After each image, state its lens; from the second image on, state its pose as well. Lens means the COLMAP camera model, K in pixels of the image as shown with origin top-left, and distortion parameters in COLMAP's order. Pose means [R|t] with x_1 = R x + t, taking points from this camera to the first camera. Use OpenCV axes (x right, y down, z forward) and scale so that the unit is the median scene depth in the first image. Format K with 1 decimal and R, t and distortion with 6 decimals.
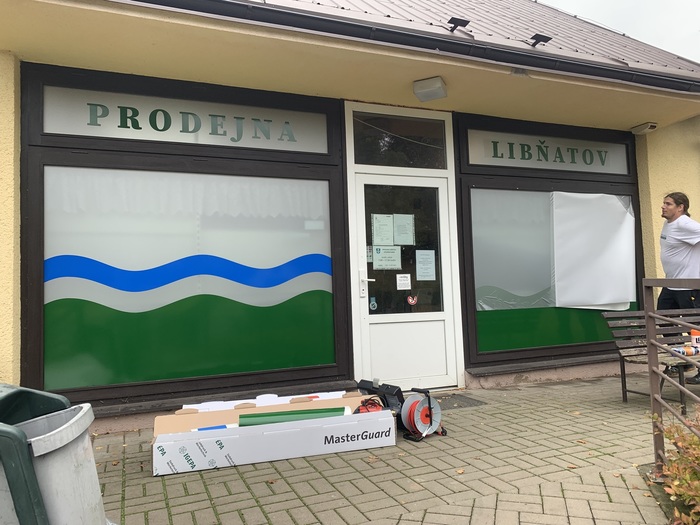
lens RADIAL K [[524.7, 0, 350.0], [0, 524.7, 262.5], [0, 0, 1]] dist [0.088914, -0.165532]
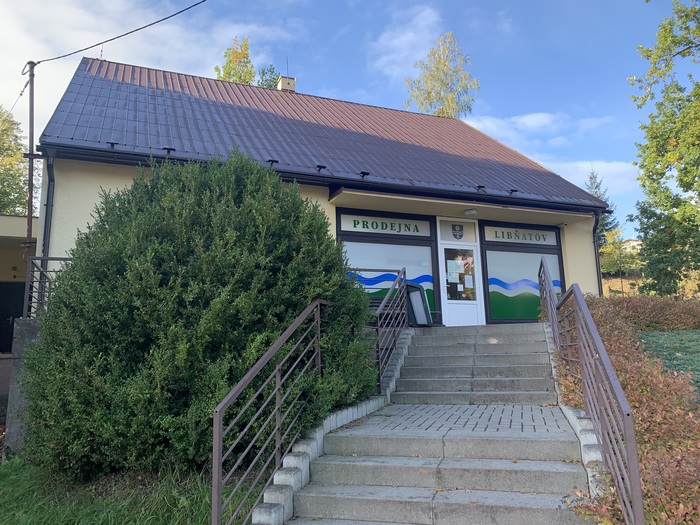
lens RADIAL K [[524.7, 0, 350.0], [0, 524.7, 262.5], [0, 0, 1]] dist [0.088914, -0.165532]
pose [[0.999961, 0.008650, -0.001769, -0.417022], [-0.008798, 0.992937, -0.118315, 0.219212], [0.000733, 0.118326, 0.992975, -1.482889]]
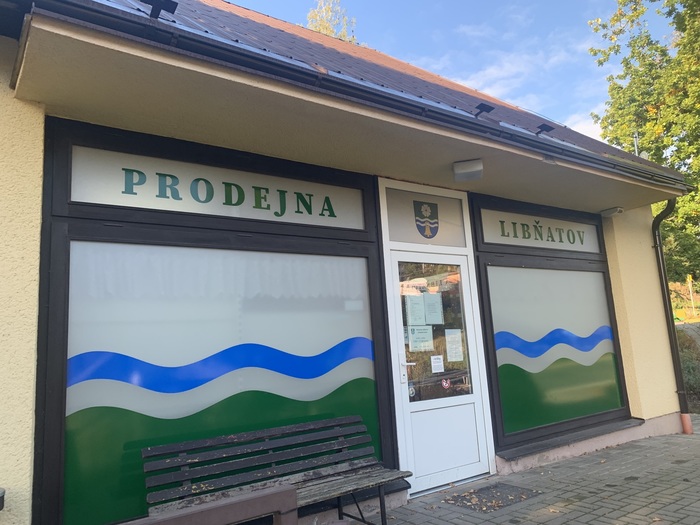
lens RADIAL K [[524.7, 0, 350.0], [0, 524.7, 262.5], [0, 0, 1]] dist [0.088914, -0.165532]
pose [[0.972361, 0.008796, 0.233315, -0.281346], [0.019211, 0.992888, -0.117495, -0.036767], [-0.232689, 0.118730, 0.965277, 0.096750]]
